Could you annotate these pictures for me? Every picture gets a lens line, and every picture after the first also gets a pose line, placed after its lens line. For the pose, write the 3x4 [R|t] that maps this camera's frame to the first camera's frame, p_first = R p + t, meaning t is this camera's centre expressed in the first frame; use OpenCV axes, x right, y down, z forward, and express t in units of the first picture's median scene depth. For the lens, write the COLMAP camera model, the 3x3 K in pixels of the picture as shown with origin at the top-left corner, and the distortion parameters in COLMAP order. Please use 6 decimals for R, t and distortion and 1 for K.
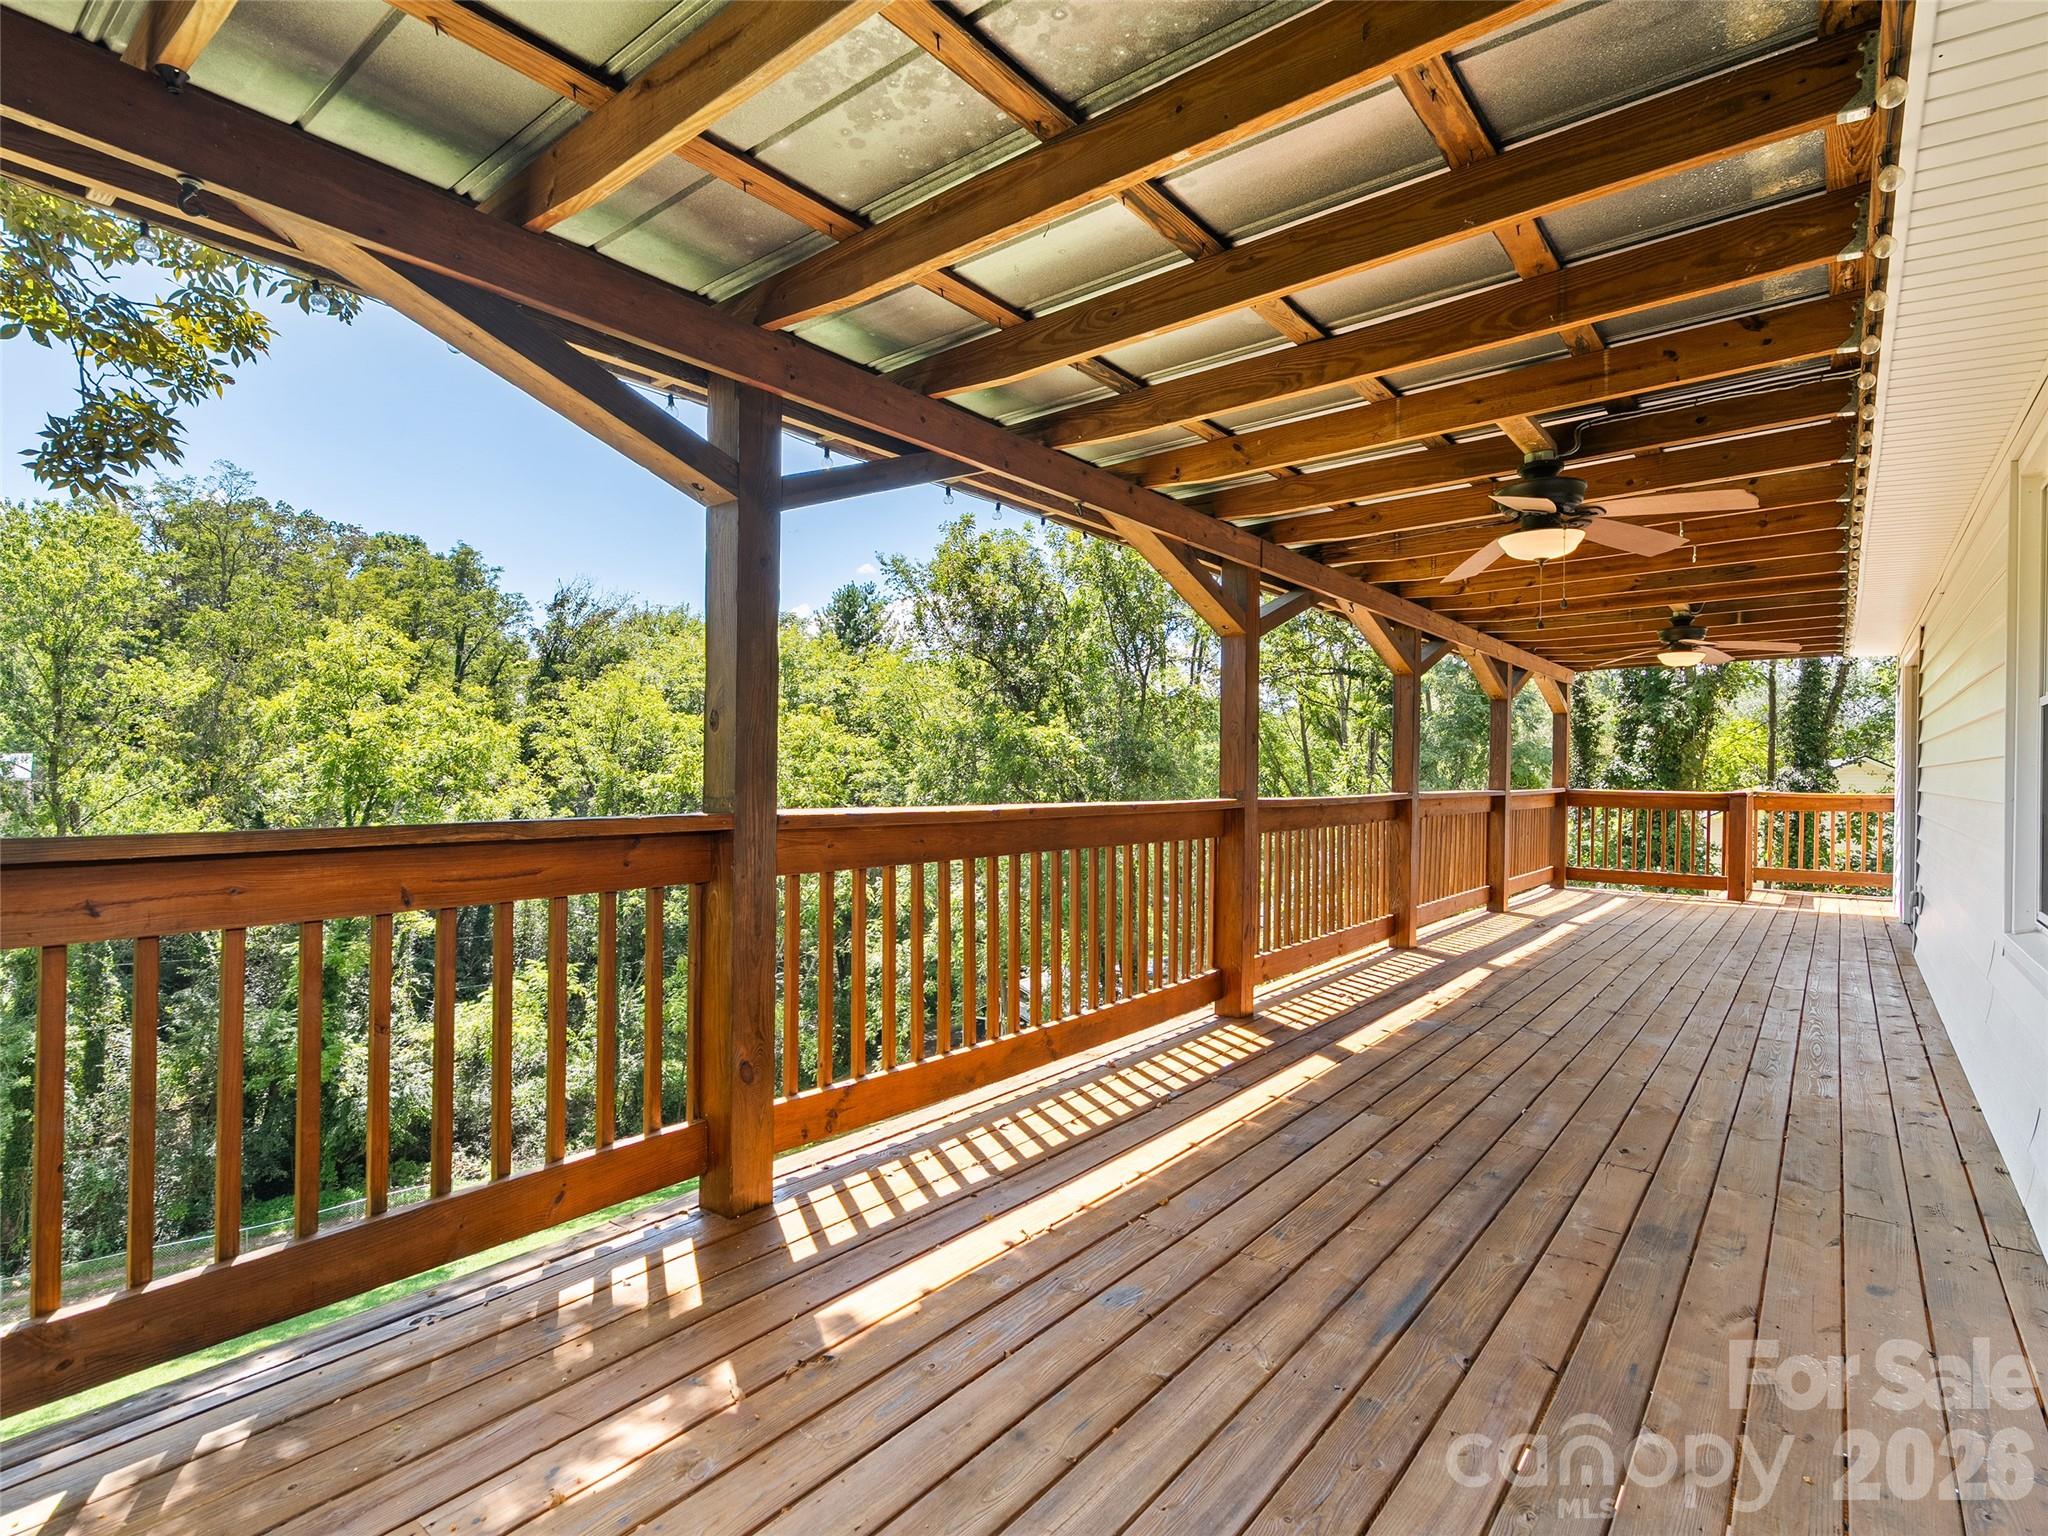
lens RADIAL K [[1037.1, 0, 1038.8], [0, 1037.1, 773.0], [0, 0, 1]] dist [-0.005644, 0.001188]
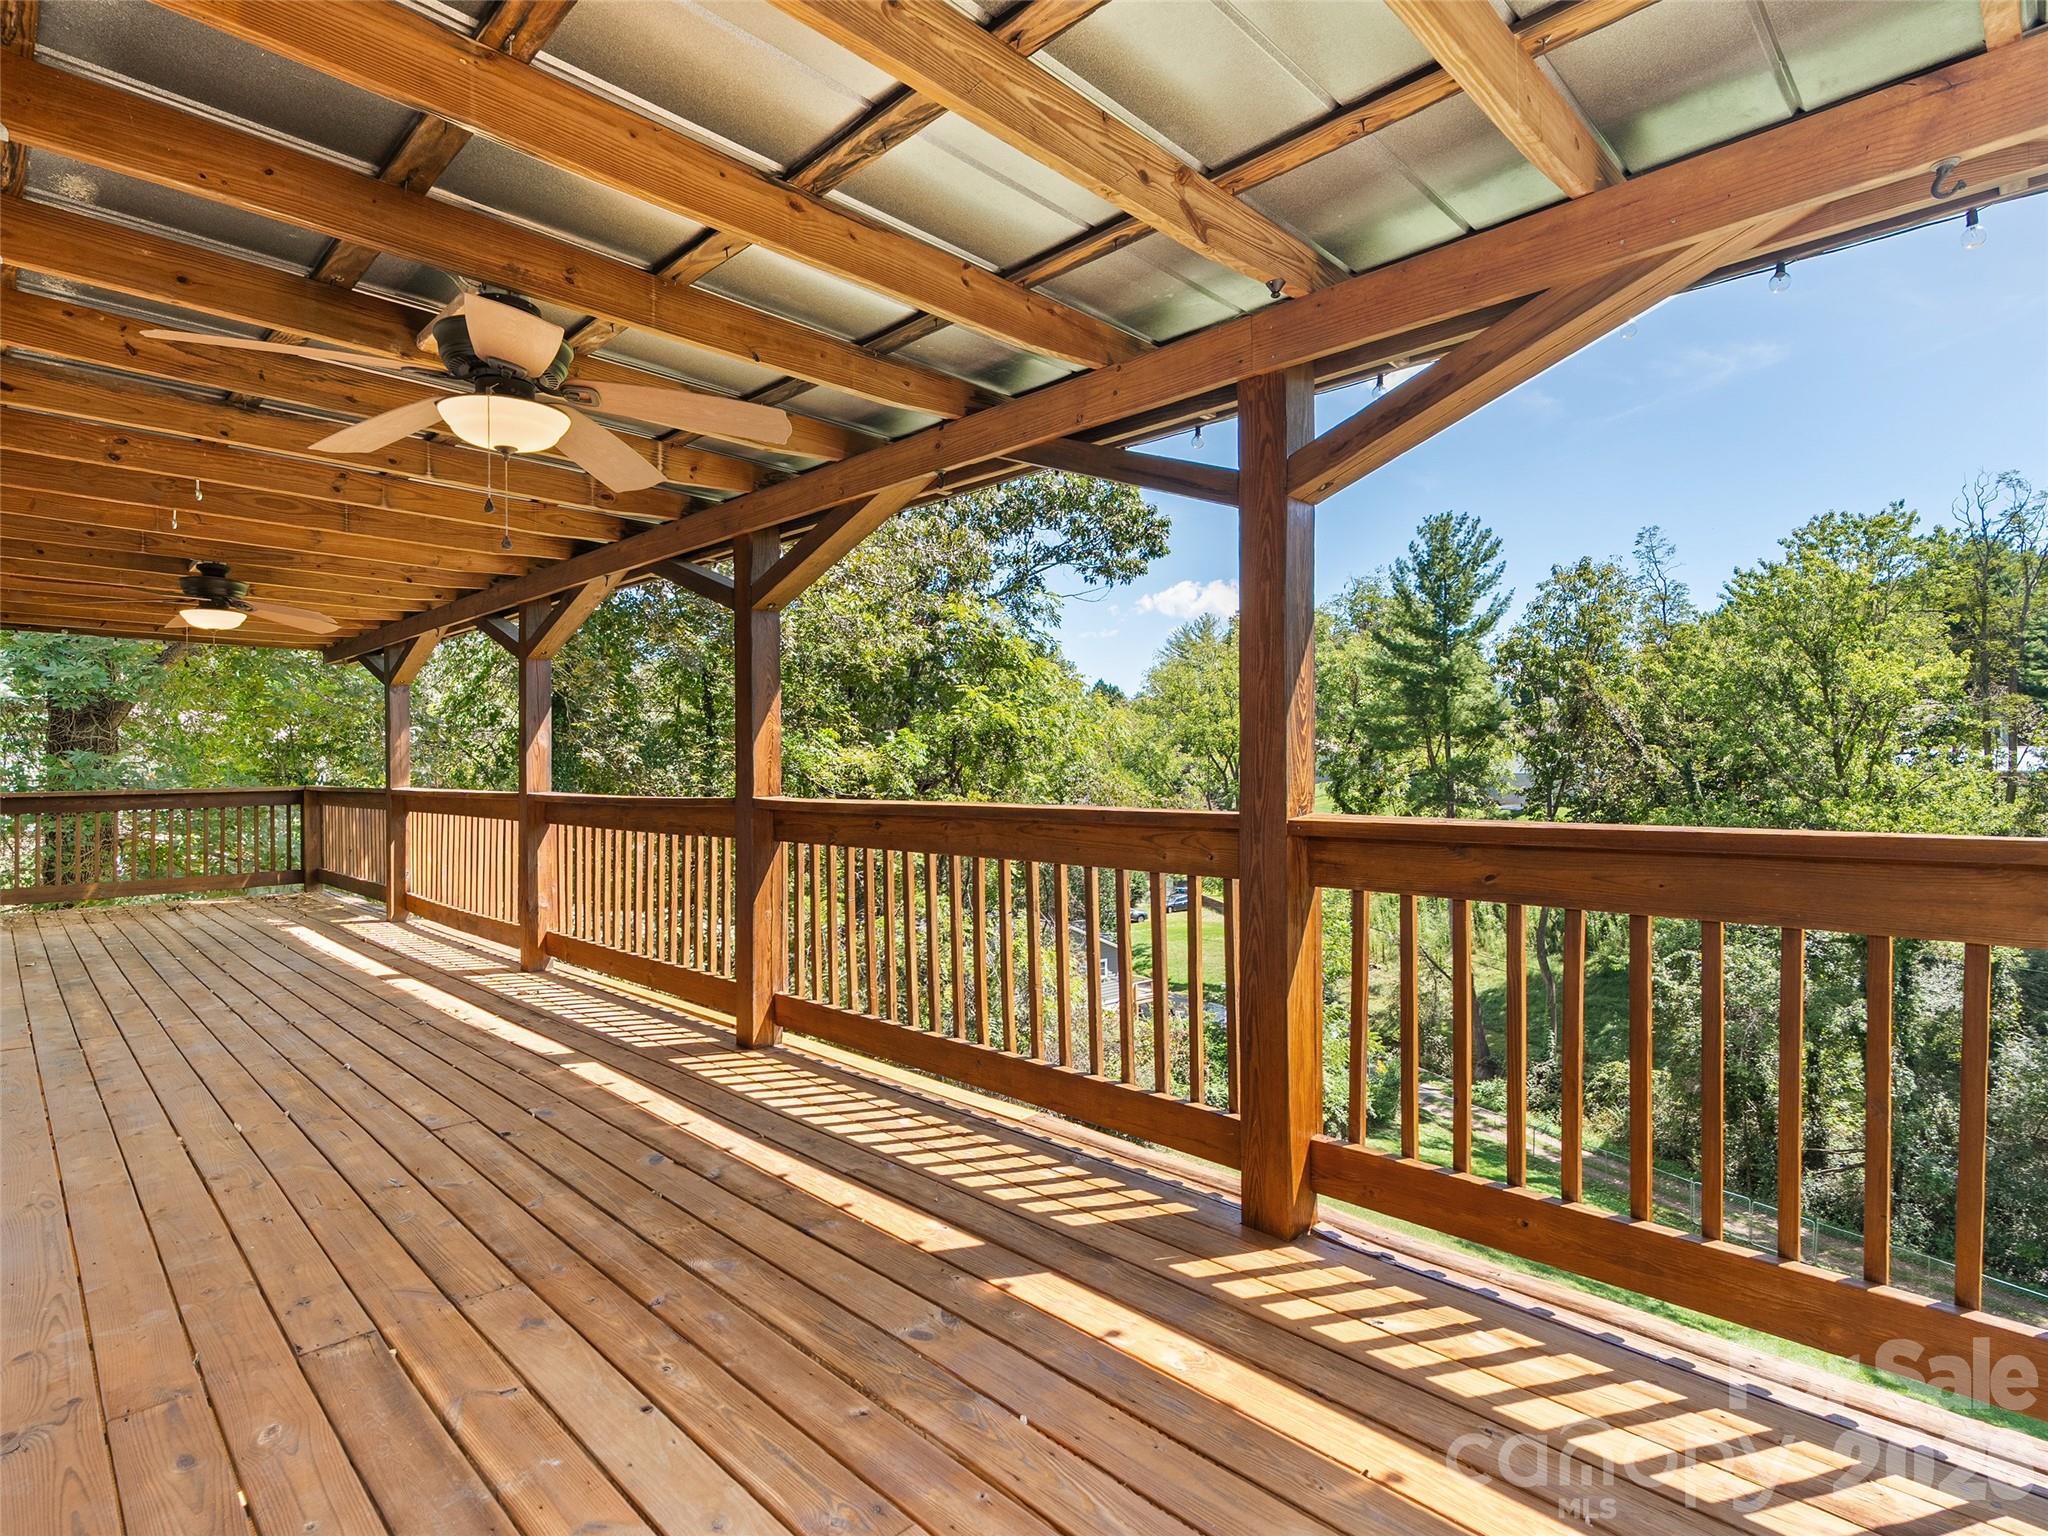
lens RADIAL K [[1037.1, 0, 1040.9], [0, 1037.1, 769.2], [0, 0, 1]] dist [-0.005644, 0.001188]
pose [[-0.114060, -0.010105, -0.993422, 0.836817], [0.004835, 0.999931, -0.010726, 0.006875], [0.993462, -0.006026, -0.114004, 1.075981]]
